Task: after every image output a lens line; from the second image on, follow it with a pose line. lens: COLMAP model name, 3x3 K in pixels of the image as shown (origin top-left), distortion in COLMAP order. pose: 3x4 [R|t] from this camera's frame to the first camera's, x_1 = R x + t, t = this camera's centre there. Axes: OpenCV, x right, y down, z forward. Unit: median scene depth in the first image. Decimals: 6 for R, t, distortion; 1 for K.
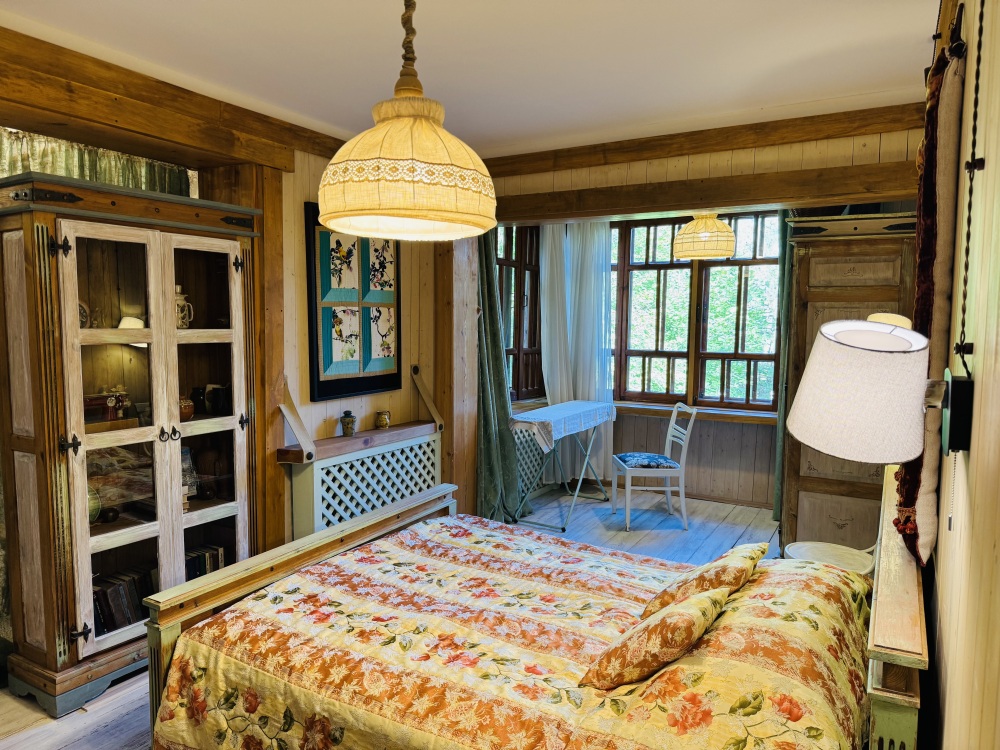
lens RADIAL K [[701.2, 0, 504.6], [0, 701.2, 382.8], [0, 0, 1]] dist [0.067204, -0.095393]
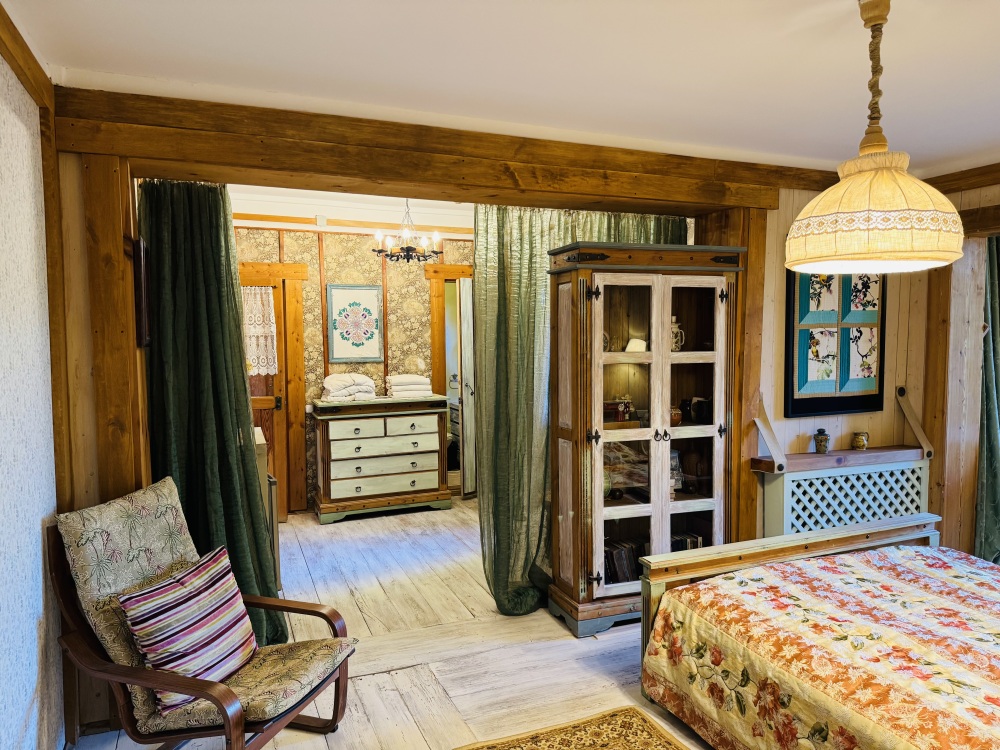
lens RADIAL K [[701.2, 0, 499.2], [0, 701.2, 383.9], [0, 0, 1]] dist [0.067204, -0.095393]
pose [[0.781988, 0.031366, -0.622504, 0.071477], [-0.043695, 0.999035, -0.004551, -0.000826], [0.621760, 0.030759, 0.782604, -0.153174]]
